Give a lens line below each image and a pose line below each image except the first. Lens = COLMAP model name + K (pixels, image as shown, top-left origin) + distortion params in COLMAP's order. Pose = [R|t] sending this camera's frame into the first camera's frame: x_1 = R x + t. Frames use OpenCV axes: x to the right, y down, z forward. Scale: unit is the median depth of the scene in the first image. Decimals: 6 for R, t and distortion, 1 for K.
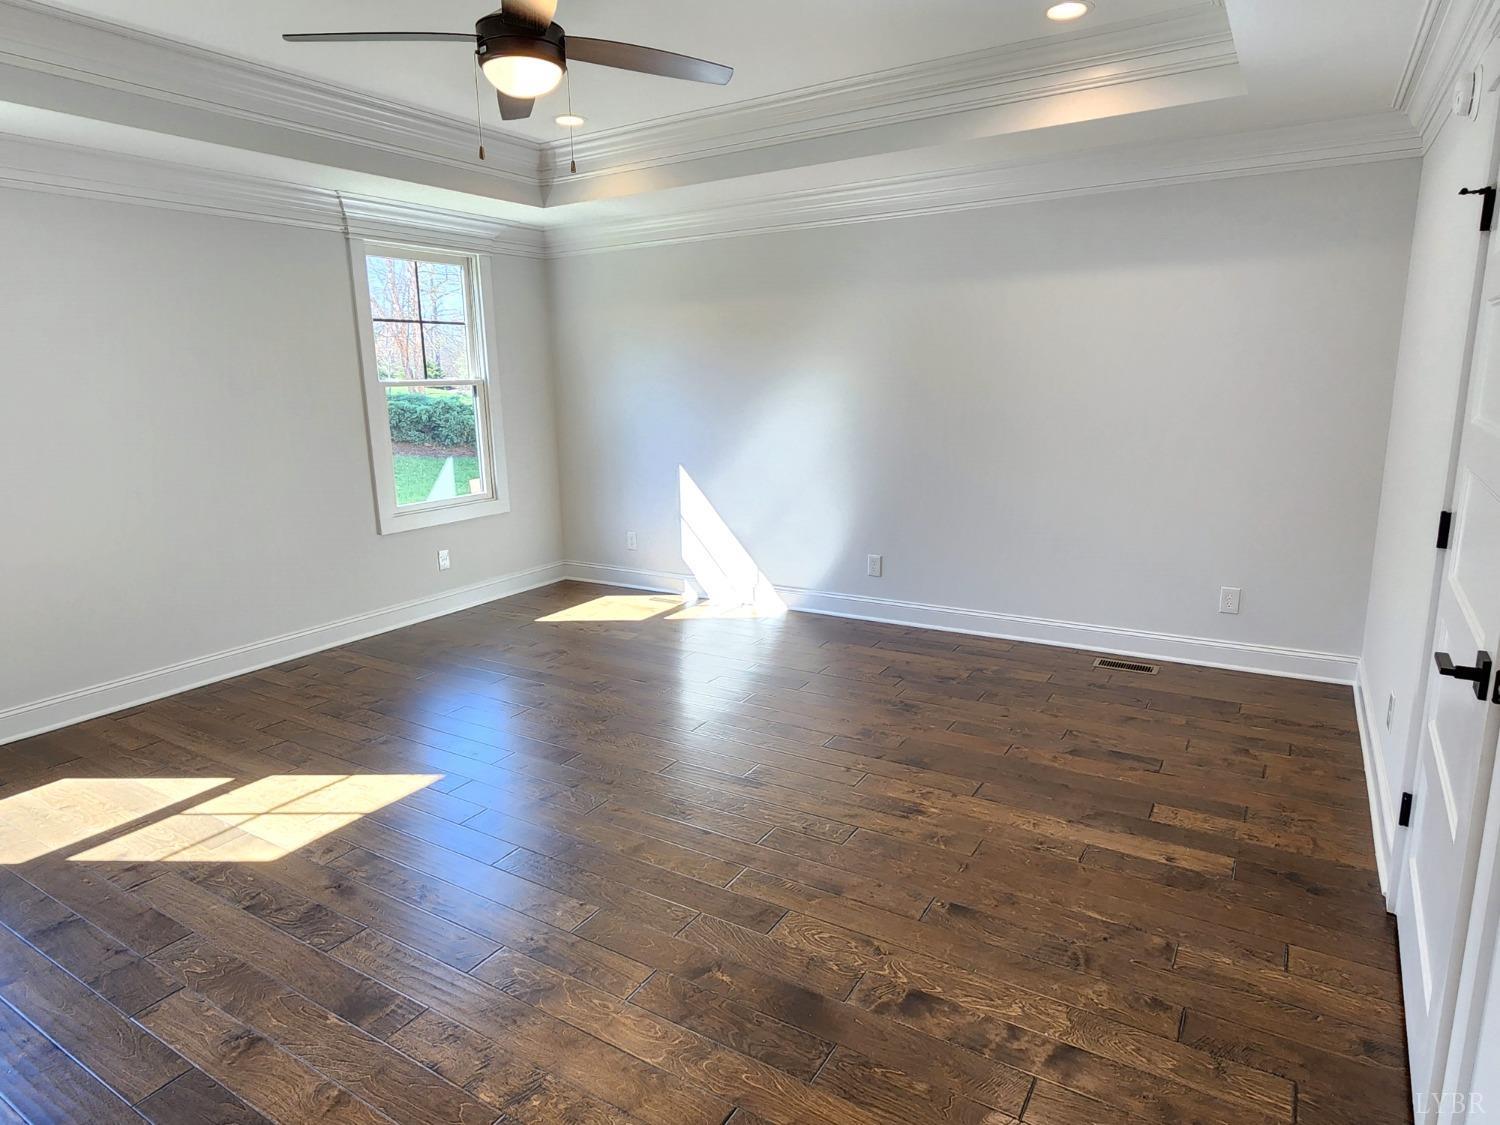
lens RADIAL K [[880.3, 0, 754.5], [0, 880.3, 562.6], [0, 0, 1]] dist [0.000406, -0.003838]
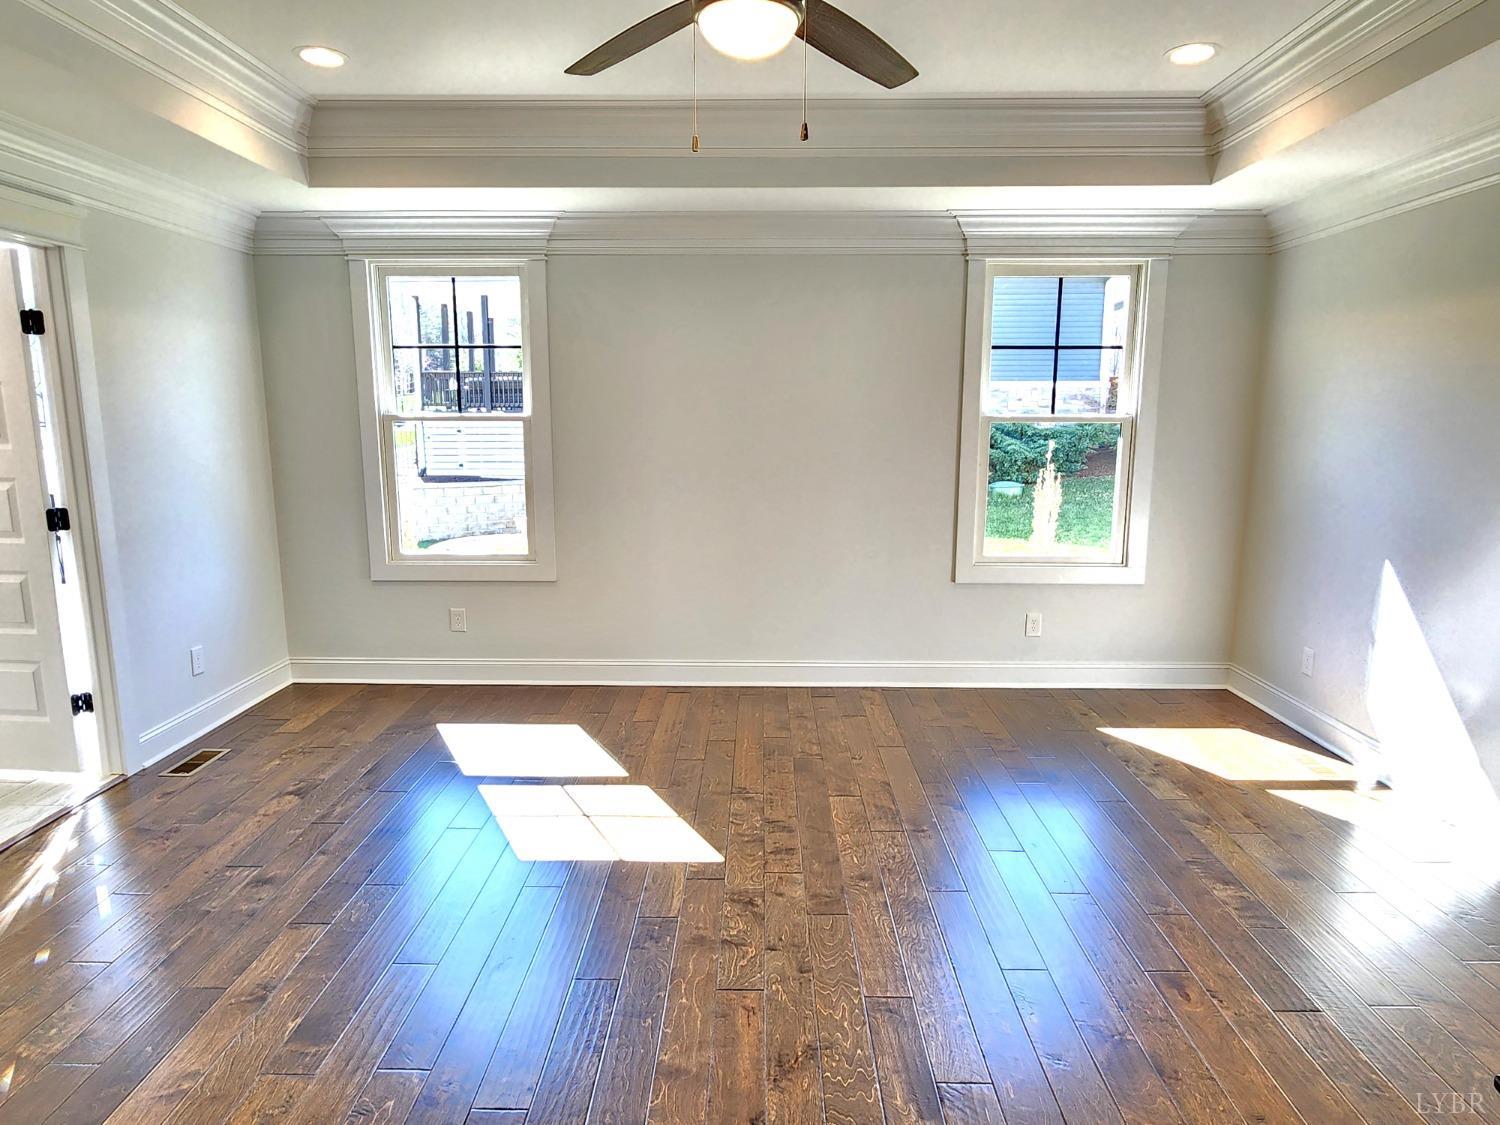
lens RADIAL K [[880.3, 0, 751.6], [0, 880.3, 562.2], [0, 0, 1]] dist [0.000406, -0.003838]
pose [[0.511276, 0.163369, -0.843746, 0.230686], [-0.194178, 0.978338, 0.071765, -0.076212], [0.837193, 0.127145, 0.531923, 0.336123]]
